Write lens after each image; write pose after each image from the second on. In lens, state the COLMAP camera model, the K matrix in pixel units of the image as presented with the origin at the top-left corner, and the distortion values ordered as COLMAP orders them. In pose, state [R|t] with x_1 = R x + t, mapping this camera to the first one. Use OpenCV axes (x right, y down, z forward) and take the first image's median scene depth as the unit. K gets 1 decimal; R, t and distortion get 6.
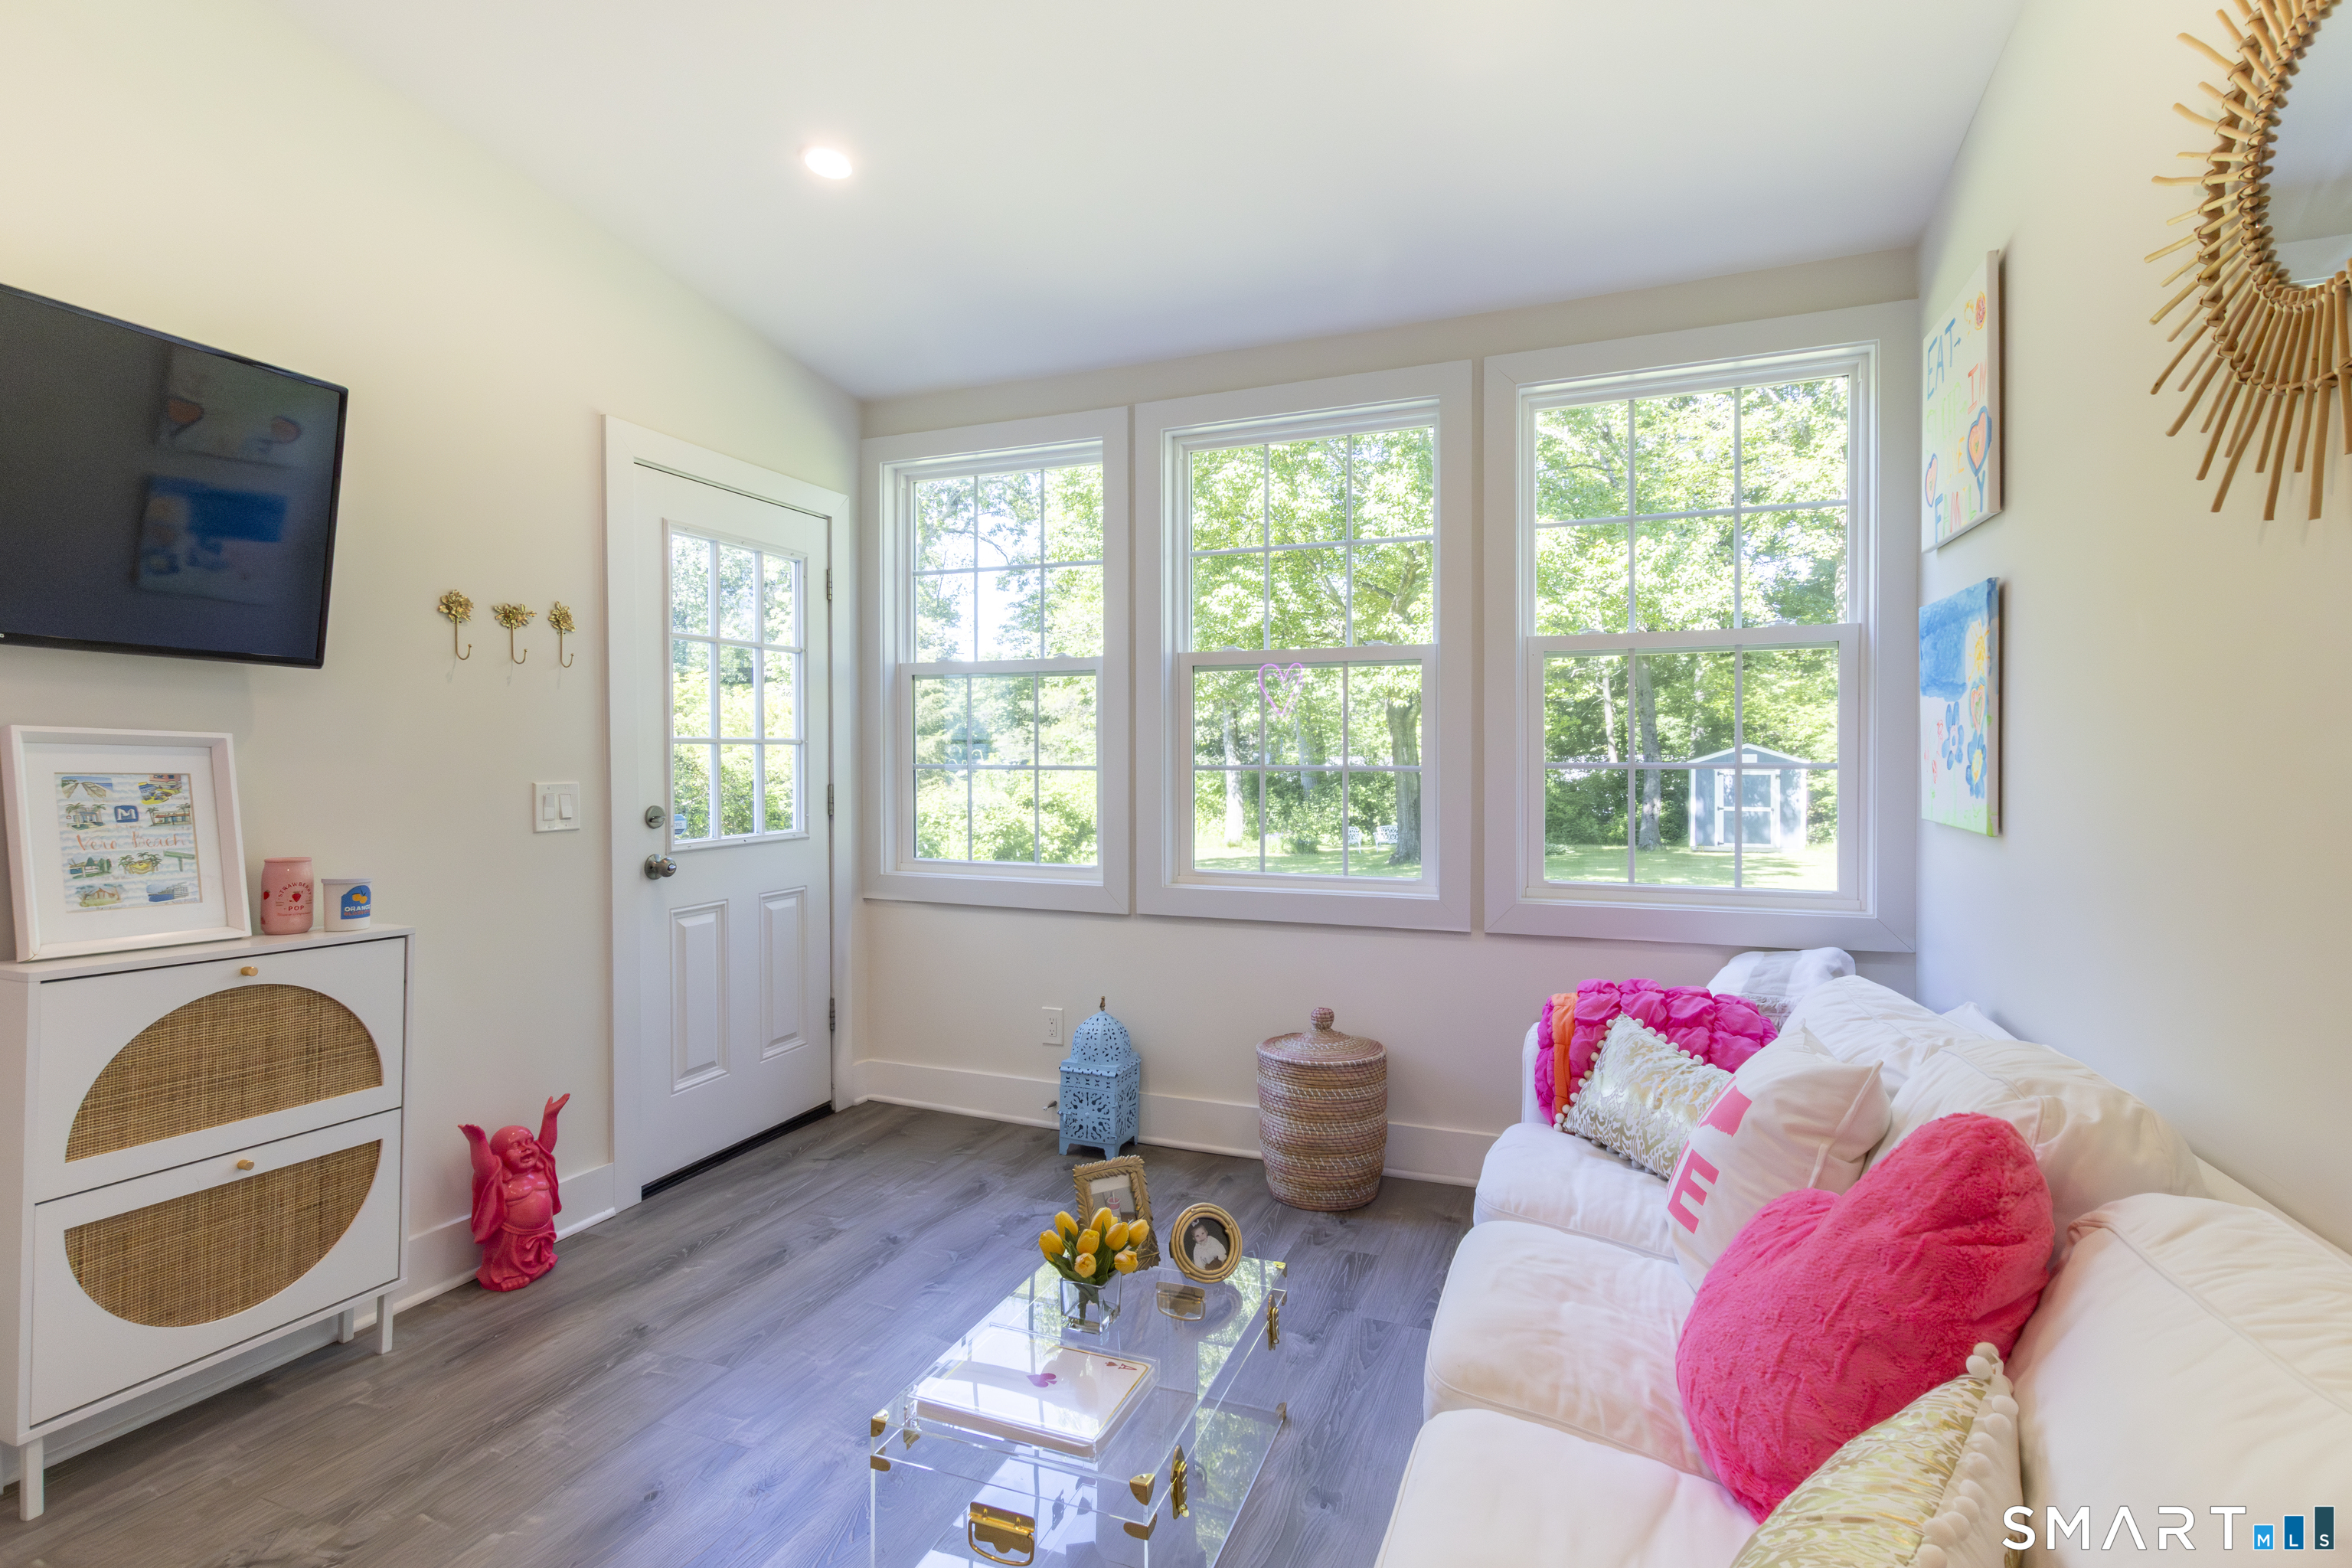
lens RADIAL K [[1086.3, 0, 1136.2], [0, 1086.3, 788.0], [0, 0, 1]] dist [0.004317, 0.000348]
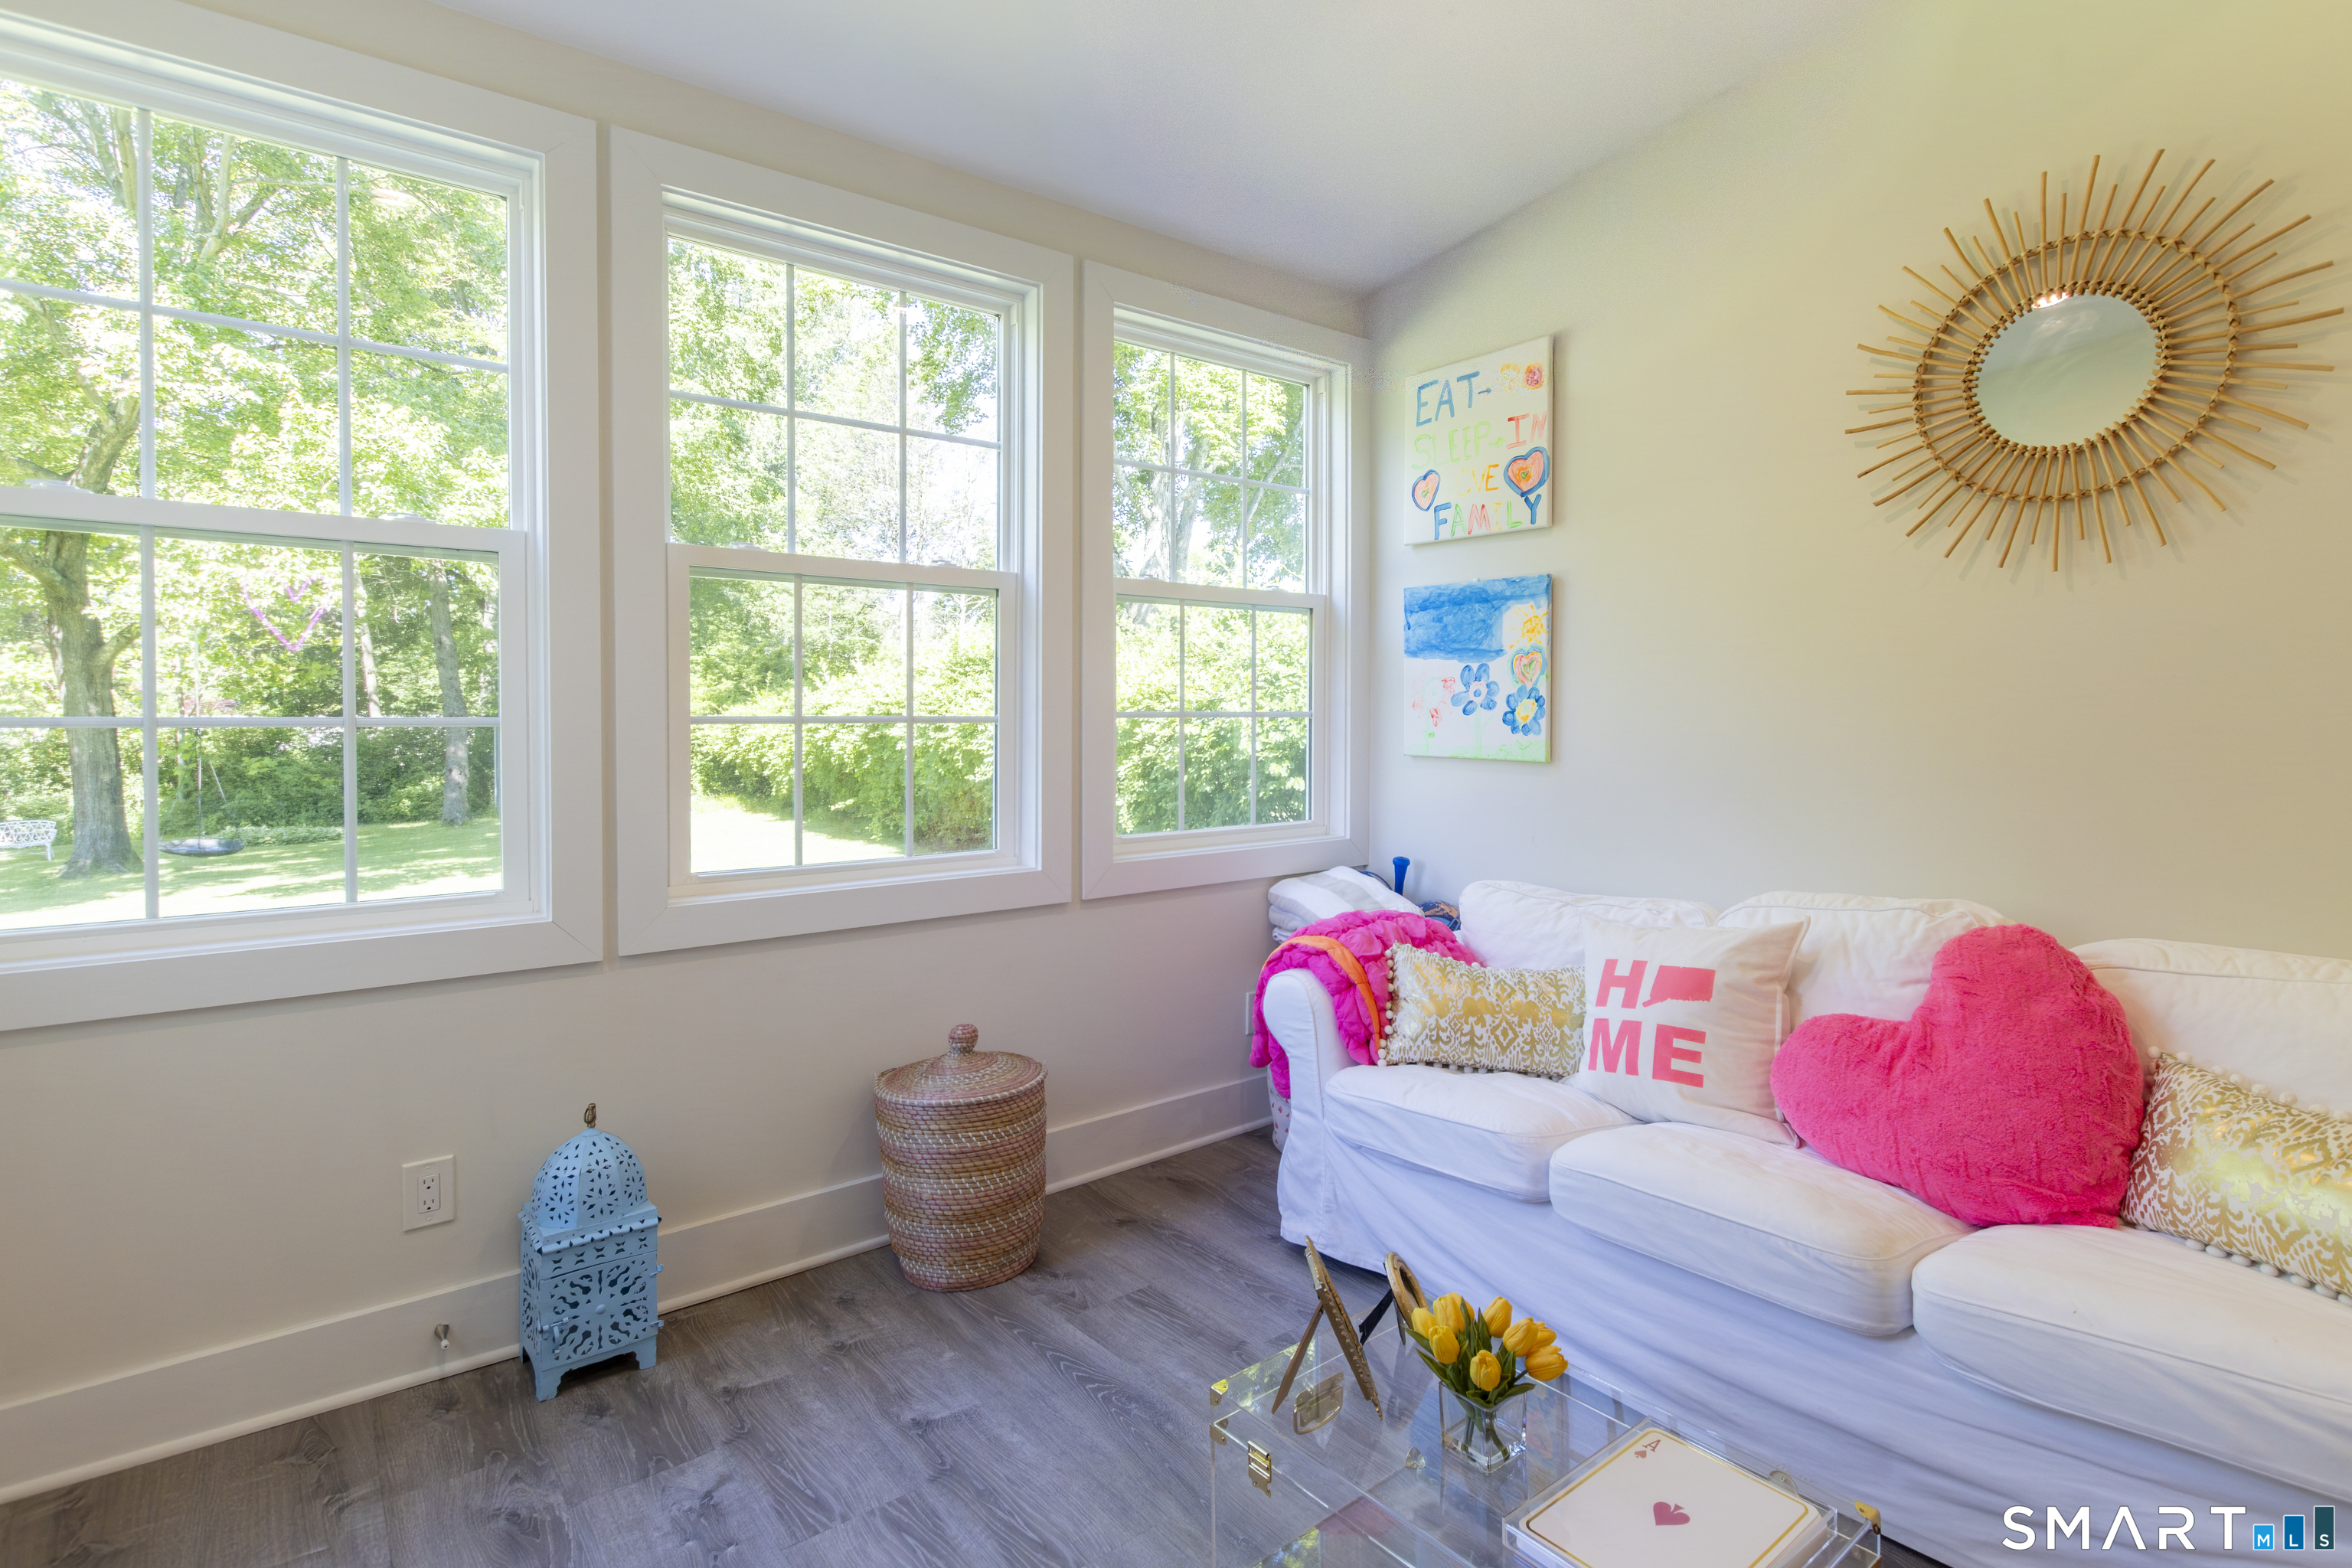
lens RADIAL K [[1169.2, 0, 1214.9], [0, 1169.2, 748.9], [0, 0, 1]] dist [0.001479, 0.001200]
pose [[0.479484, -0.025789, 0.877172, -0.479032], [0.022827, 0.999596, 0.016911, -0.005370], [-0.877254, 0.011915, 0.479879, 0.443483]]
